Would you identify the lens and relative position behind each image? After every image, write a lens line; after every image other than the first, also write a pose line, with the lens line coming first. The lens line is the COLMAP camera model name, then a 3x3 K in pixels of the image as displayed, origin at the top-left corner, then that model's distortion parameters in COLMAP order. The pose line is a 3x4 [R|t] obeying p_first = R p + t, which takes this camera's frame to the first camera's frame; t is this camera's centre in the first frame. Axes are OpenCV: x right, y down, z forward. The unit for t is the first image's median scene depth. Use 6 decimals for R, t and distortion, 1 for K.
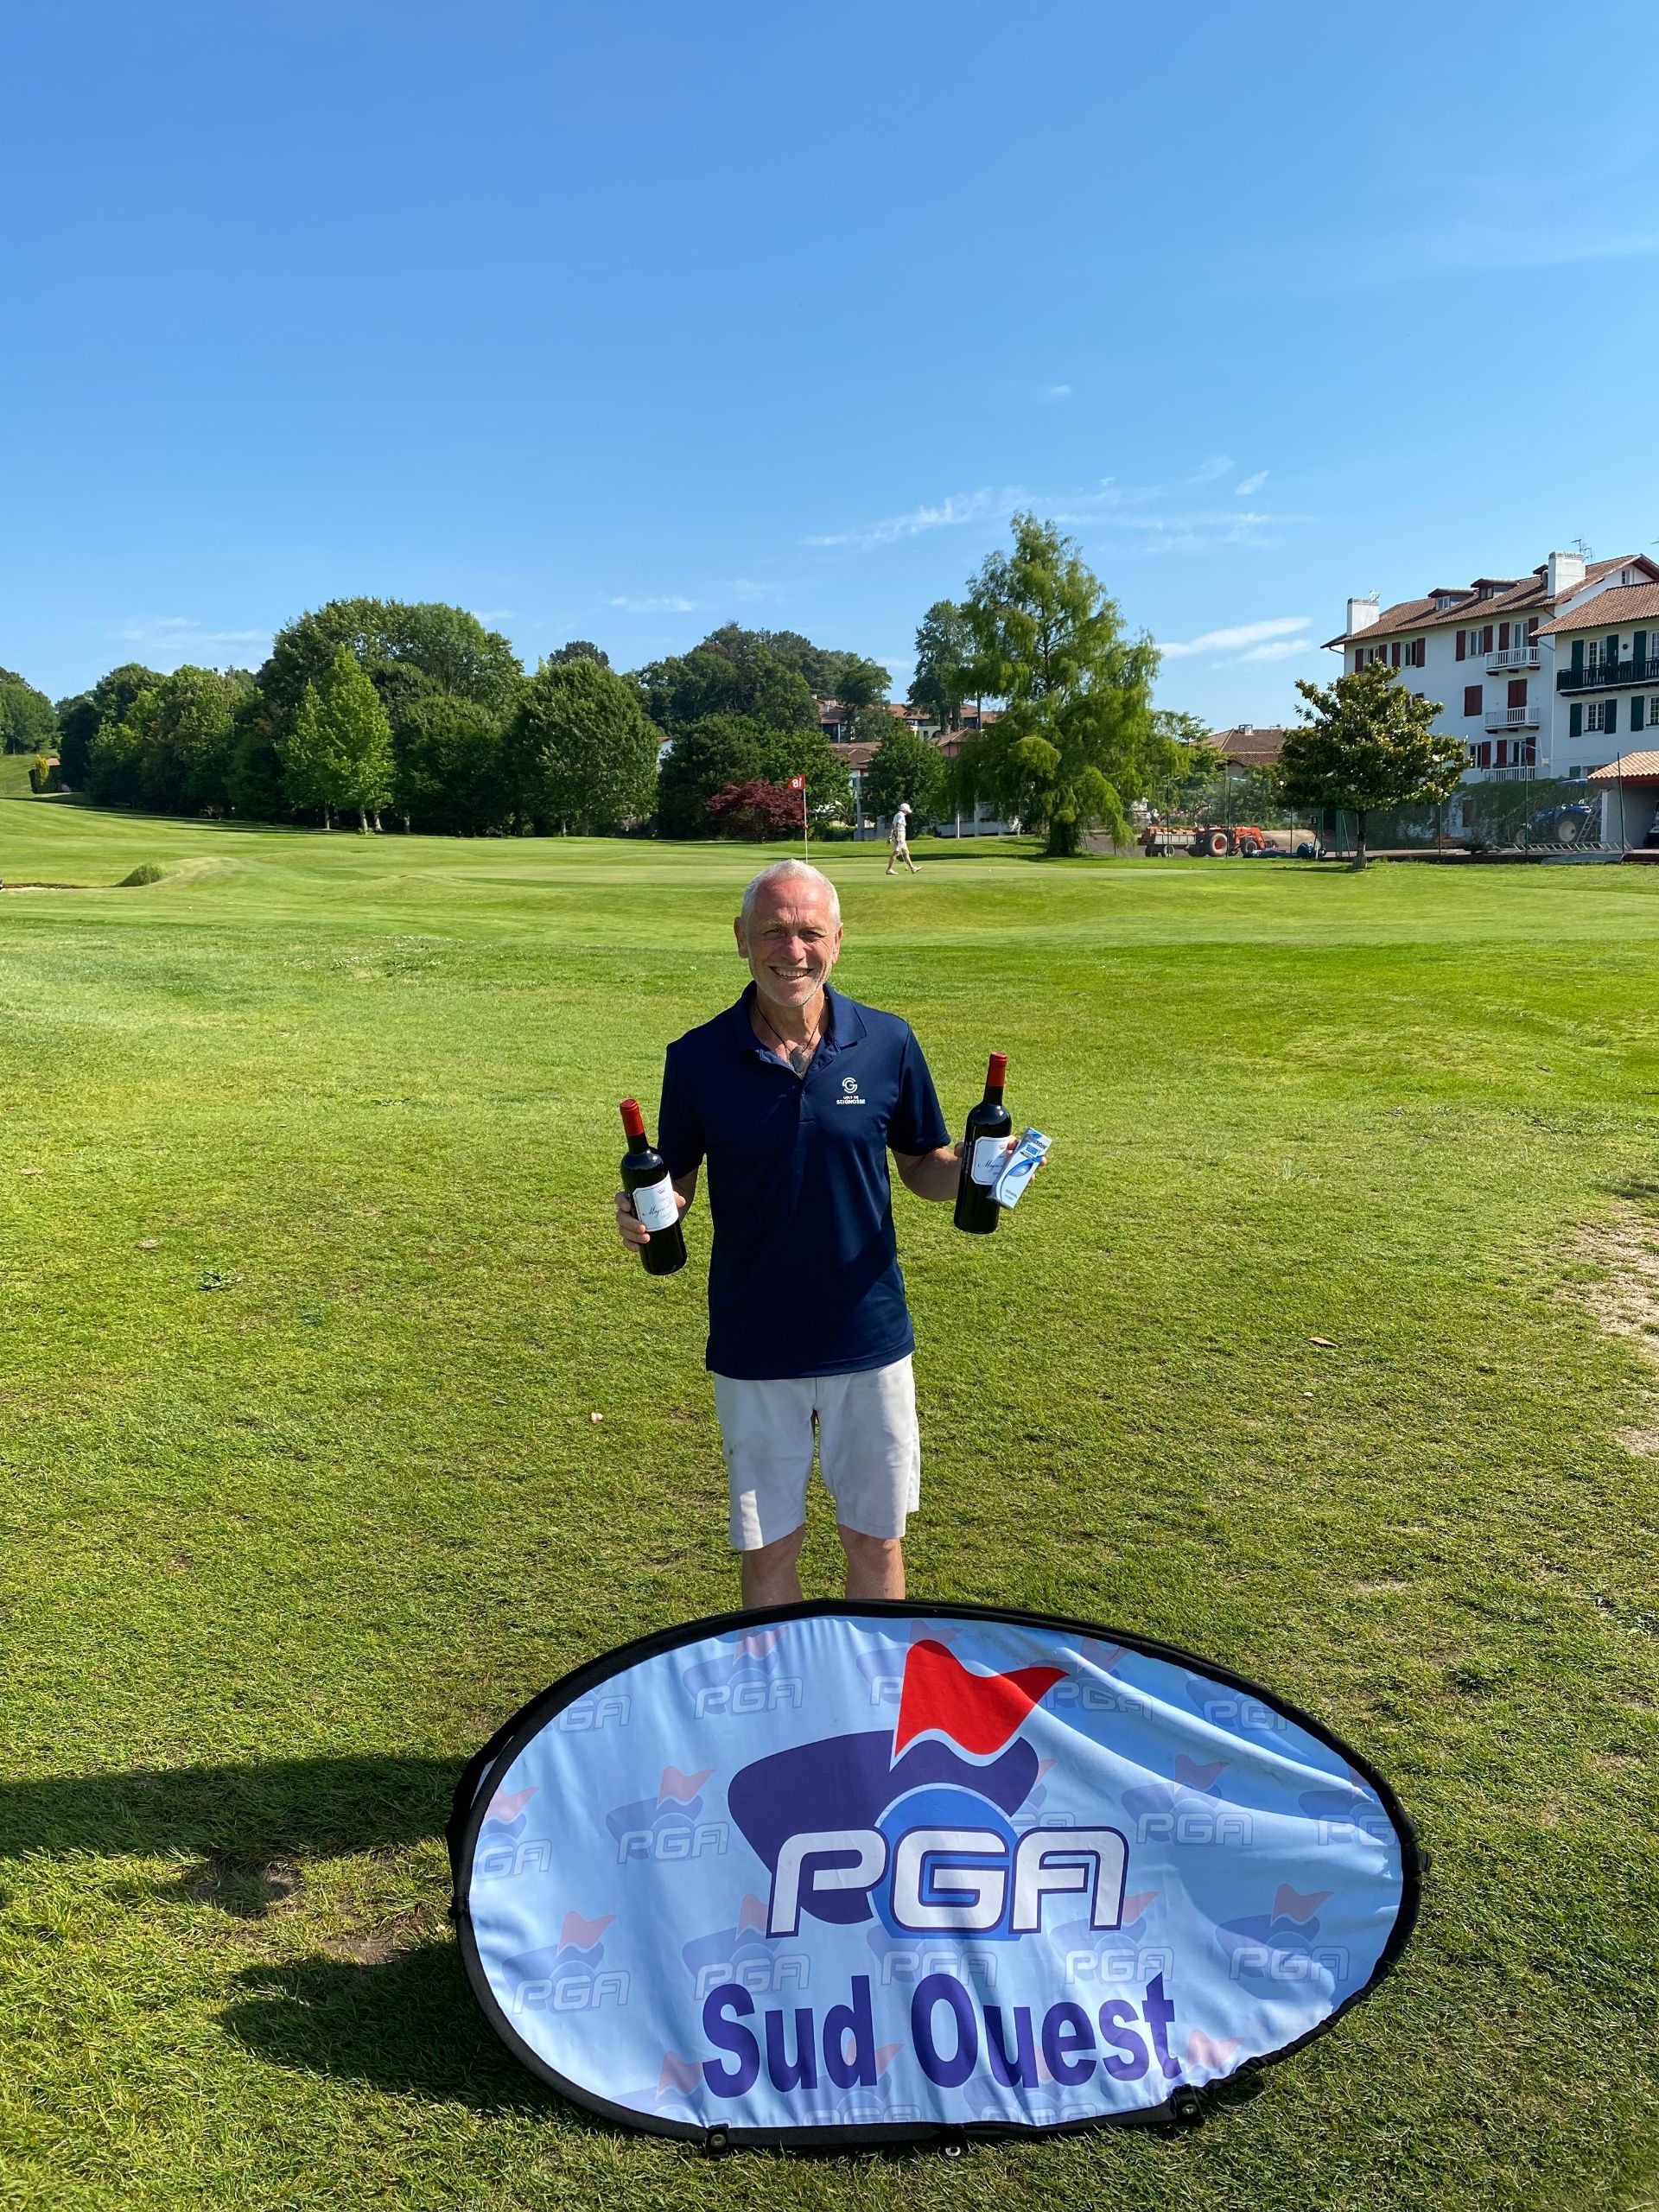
lens RADIAL K [[1672.3, 0, 840.8], [0, 1672.3, 1080.4], [0, 0, 1]] dist [0.009572, -0.006611]
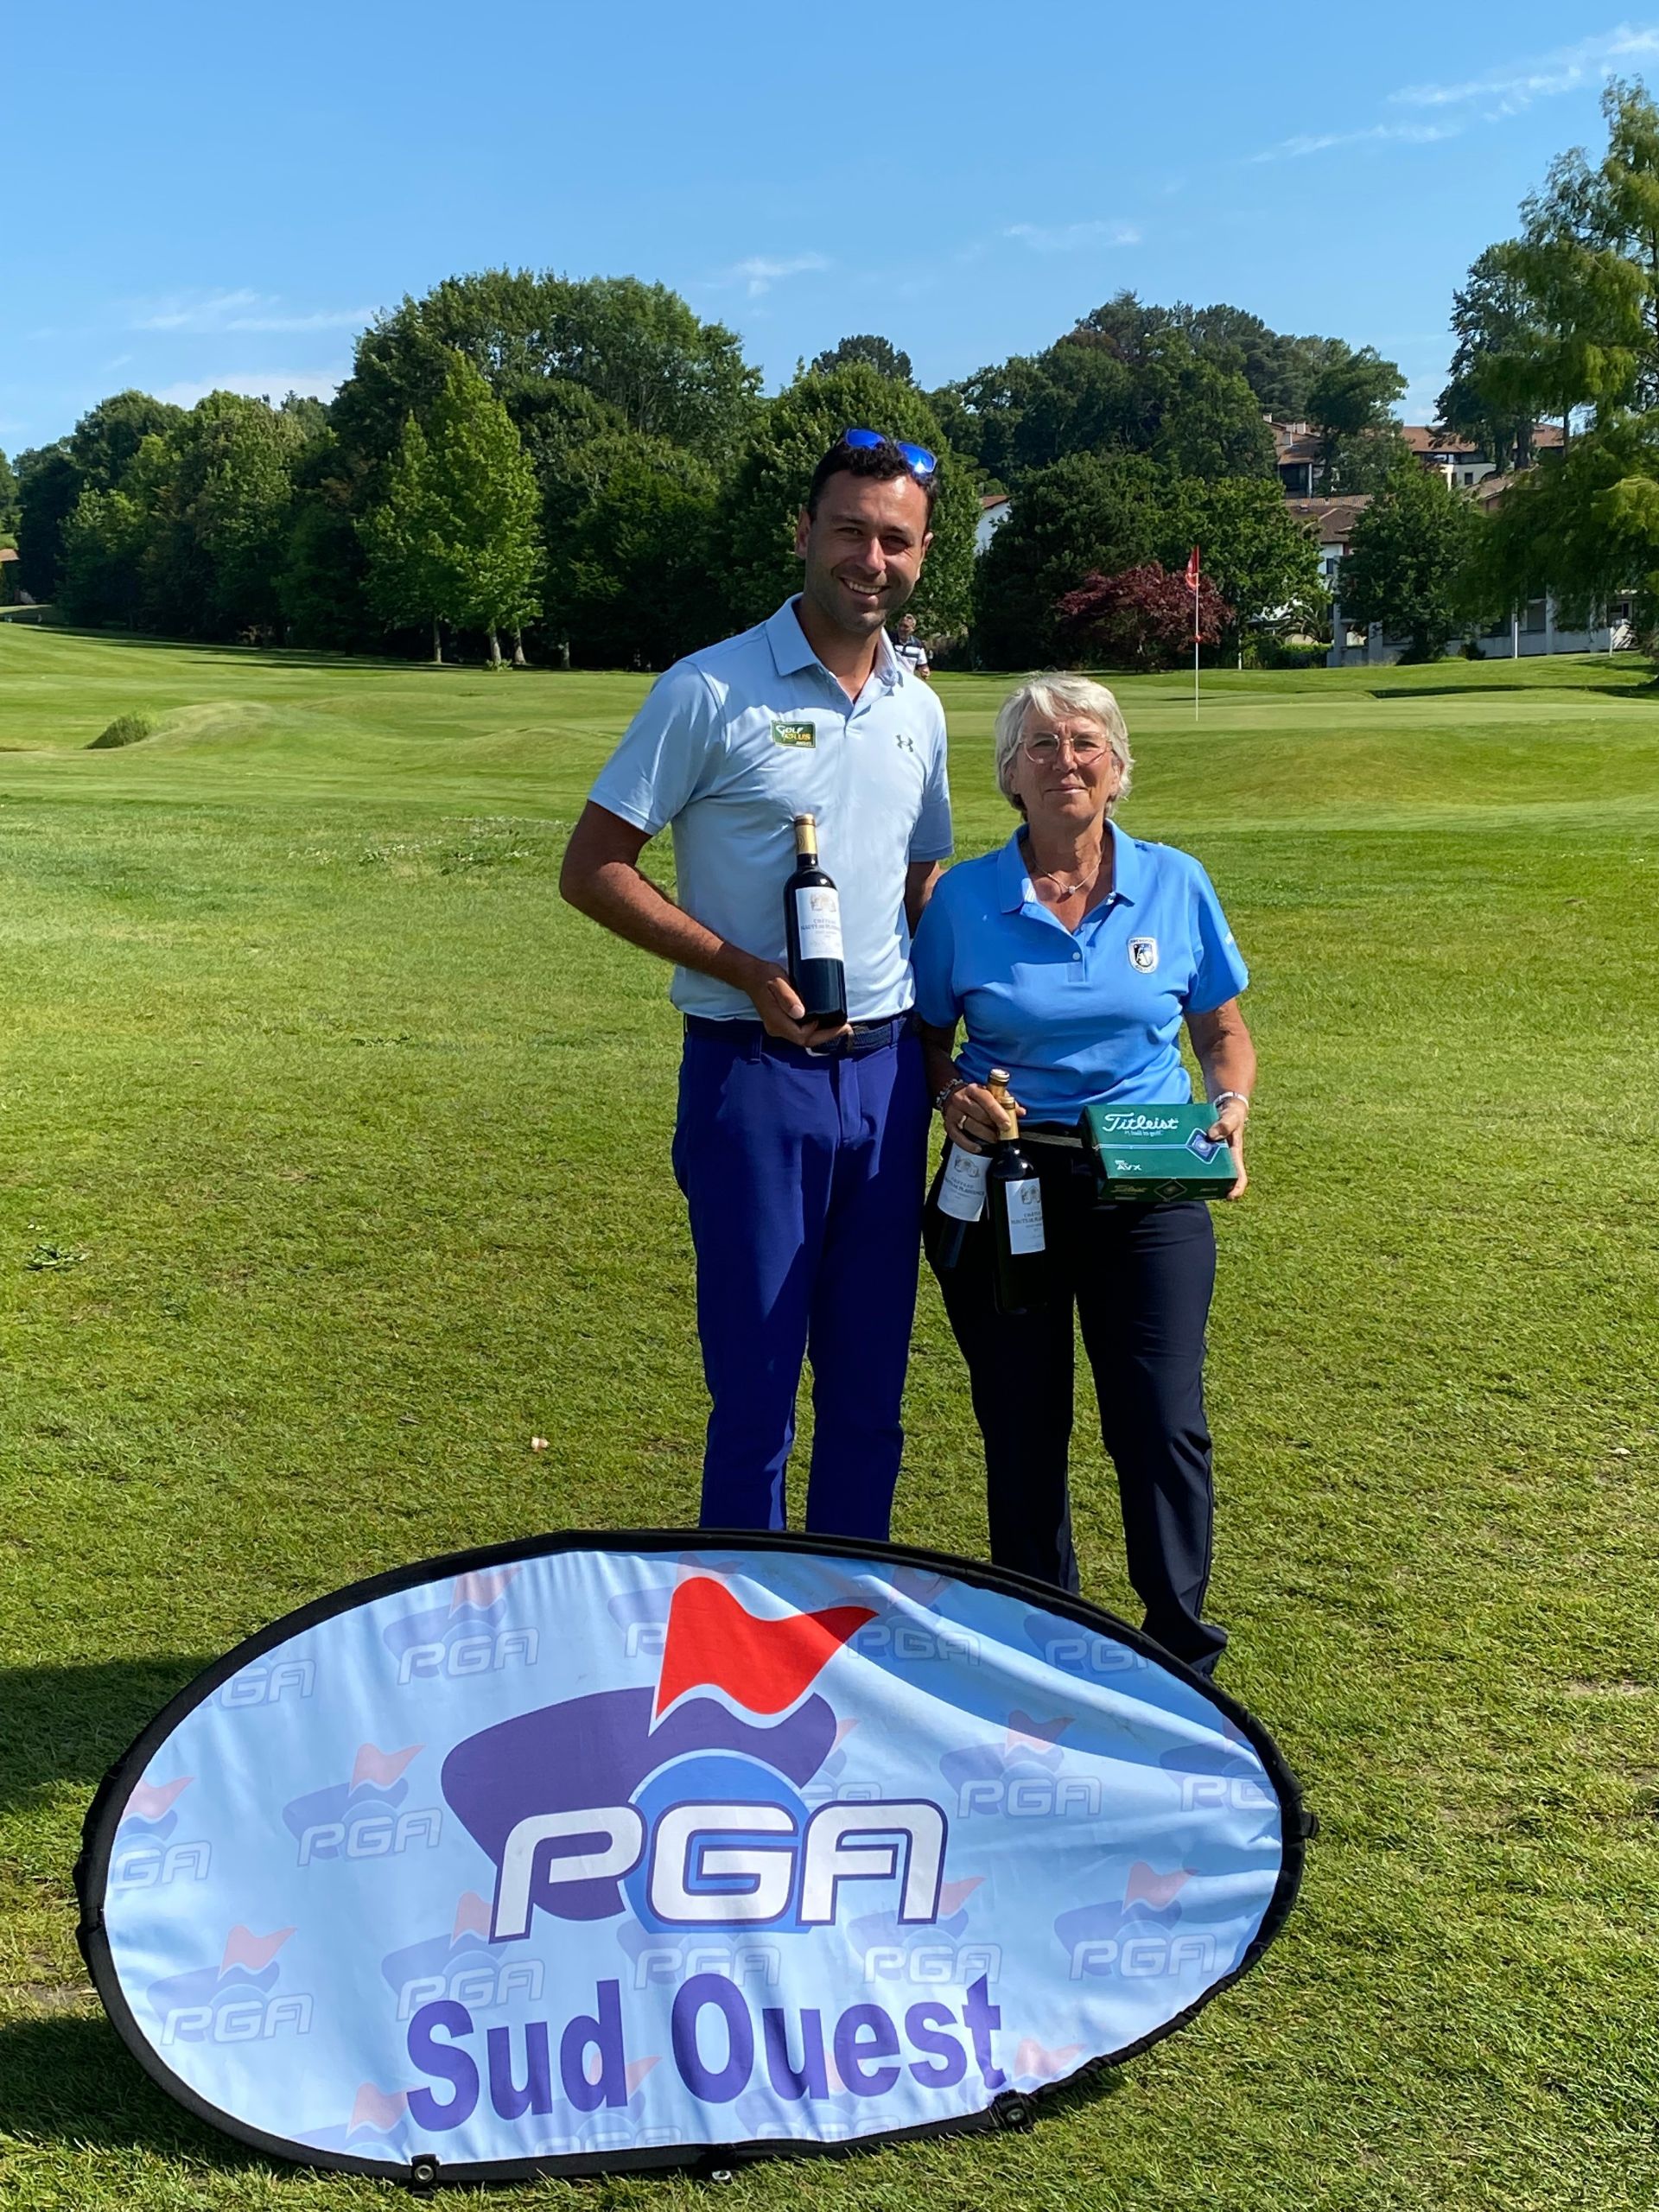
lens RADIAL K [[2876.5, 0, 824.8], [0, 2876.5, 1099.4], [0, 0, 1]] dist [0.192308, -0.637296]
pose [[0.986785, 0.014997, -0.161342, 0.144044], [-0.014502, 0.999886, 0.004246, 0.048386], [0.161388, -0.001850, 0.986889, -0.139562]]
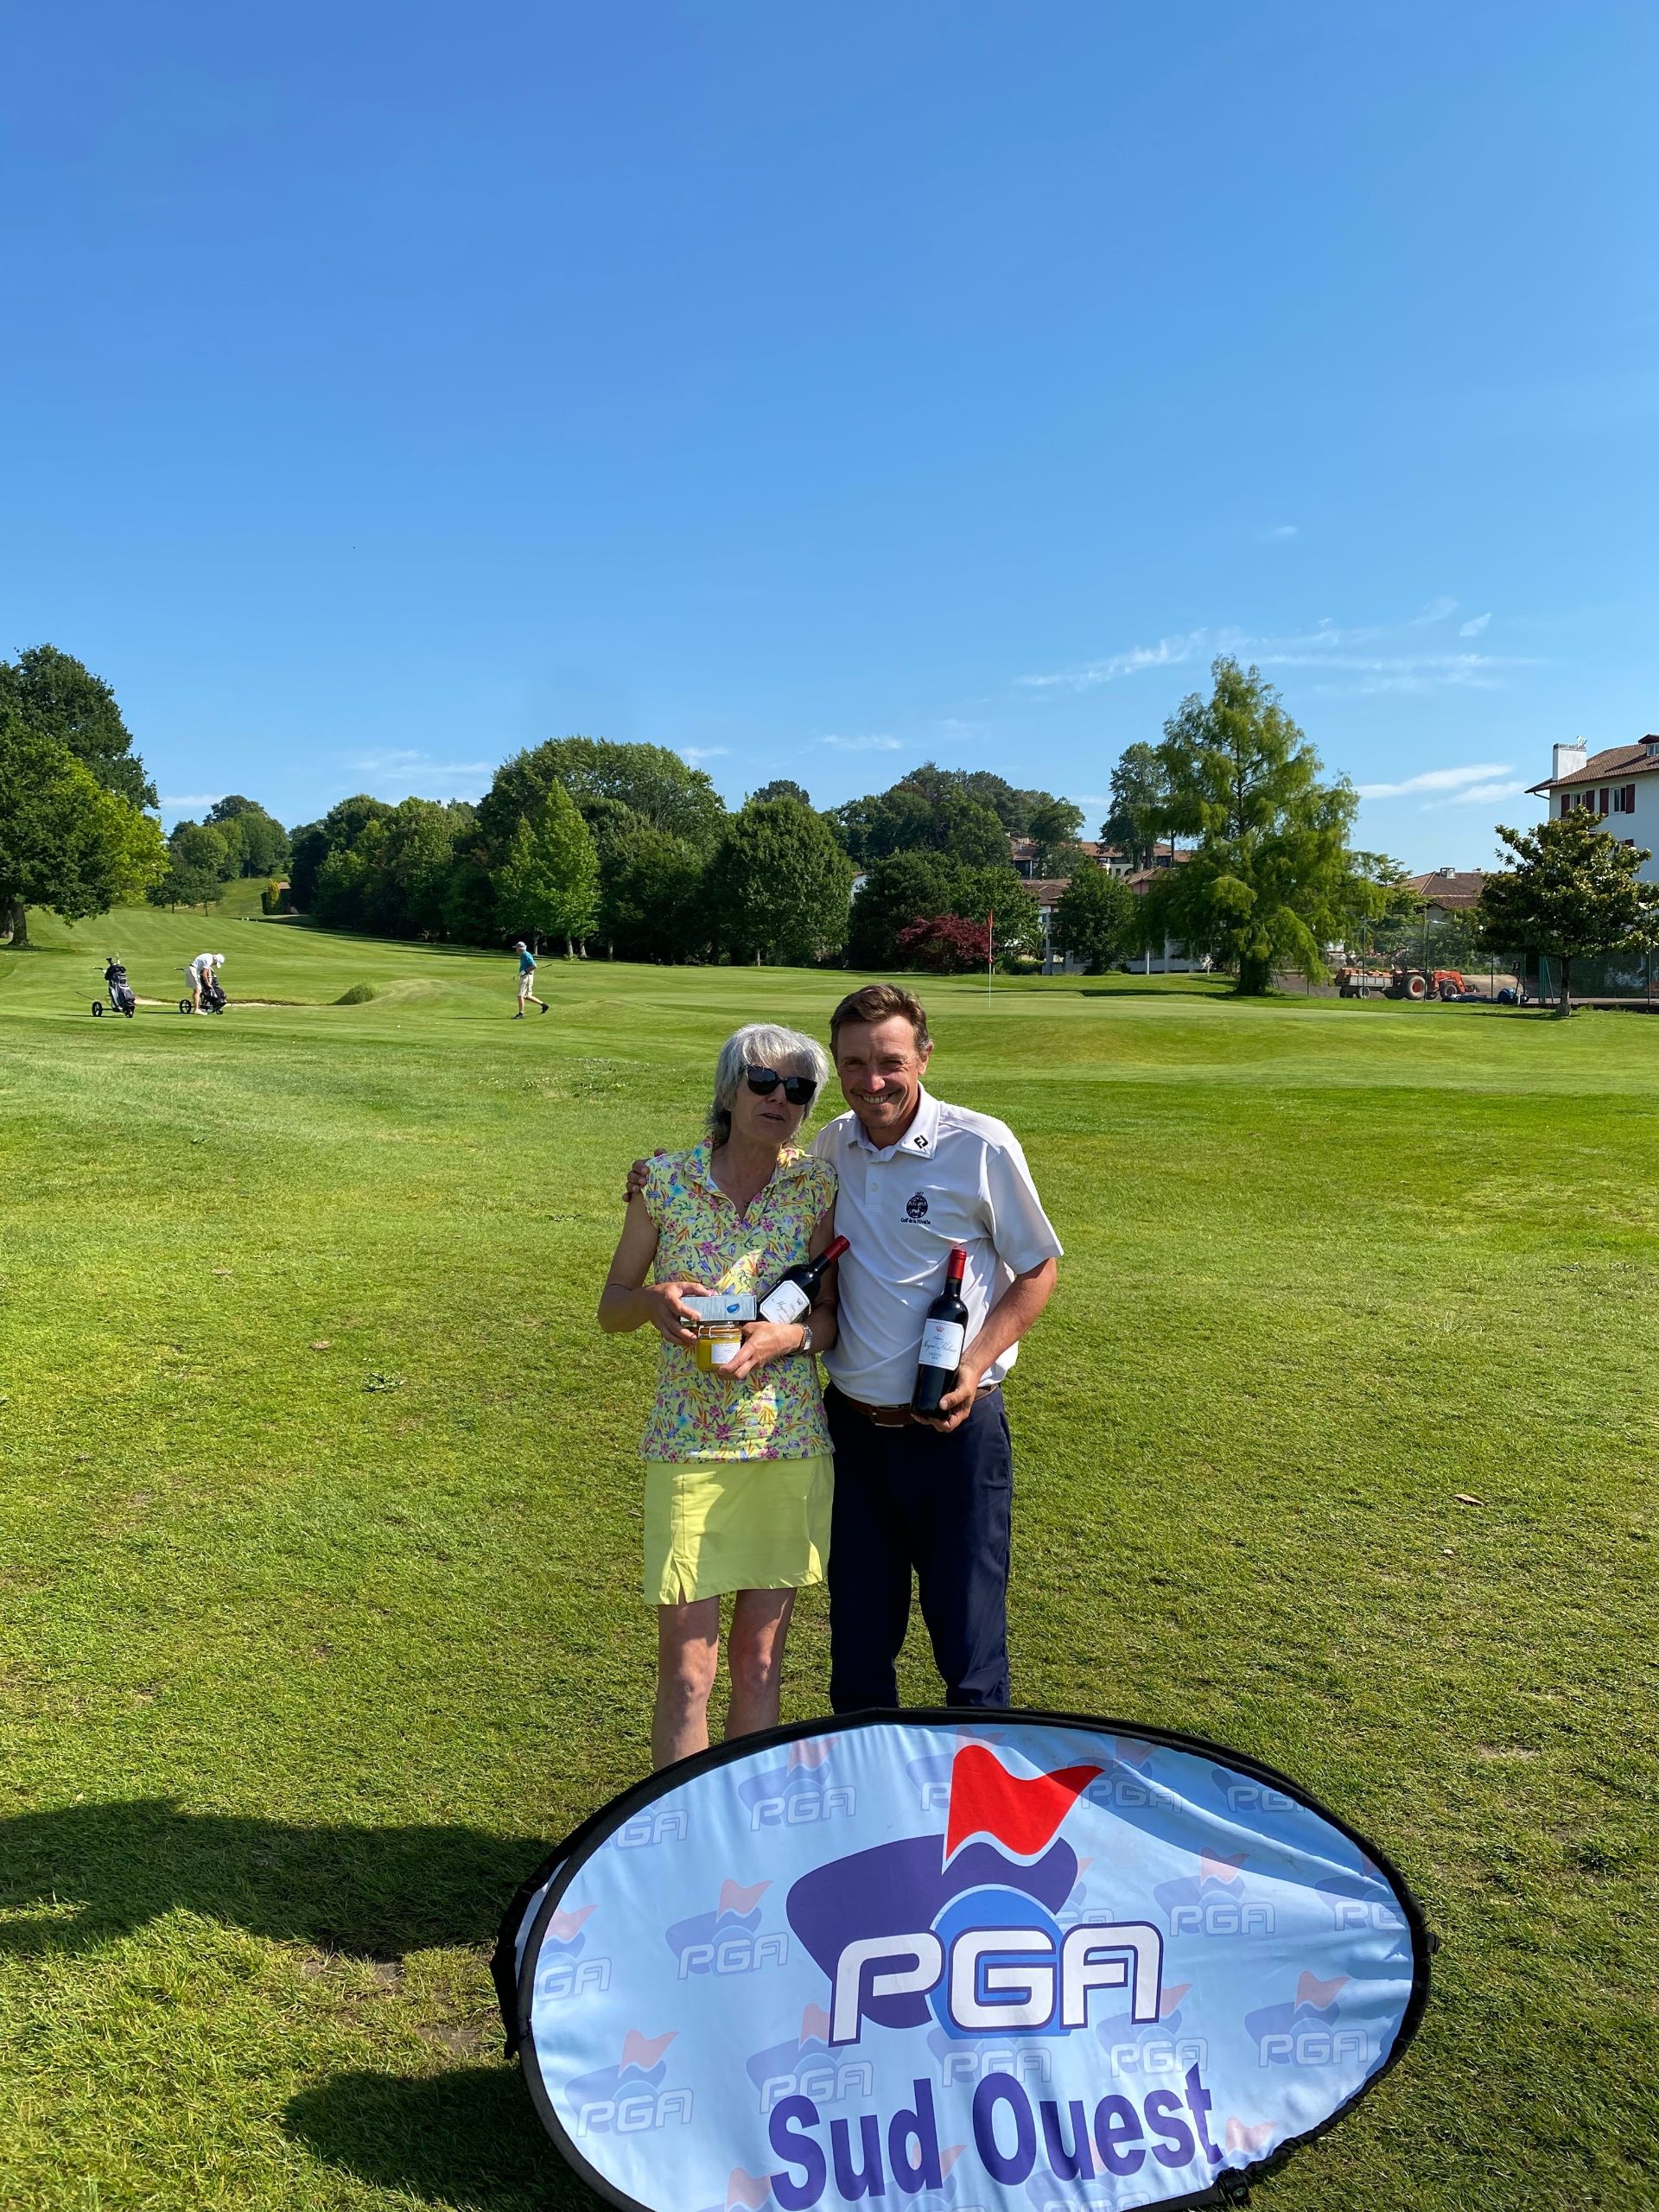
lens RADIAL K [[1669.6, 0, 856.9], [0, 1669.6, 1071.1], [0, 0, 1]] dist [0.017418, -0.015773]
pose [[0.994438, 0.027480, -0.101679, 0.025918], [-0.035927, 0.995968, -0.082201, 0.000825], [0.099010, 0.085397, 0.991415, -0.025031]]
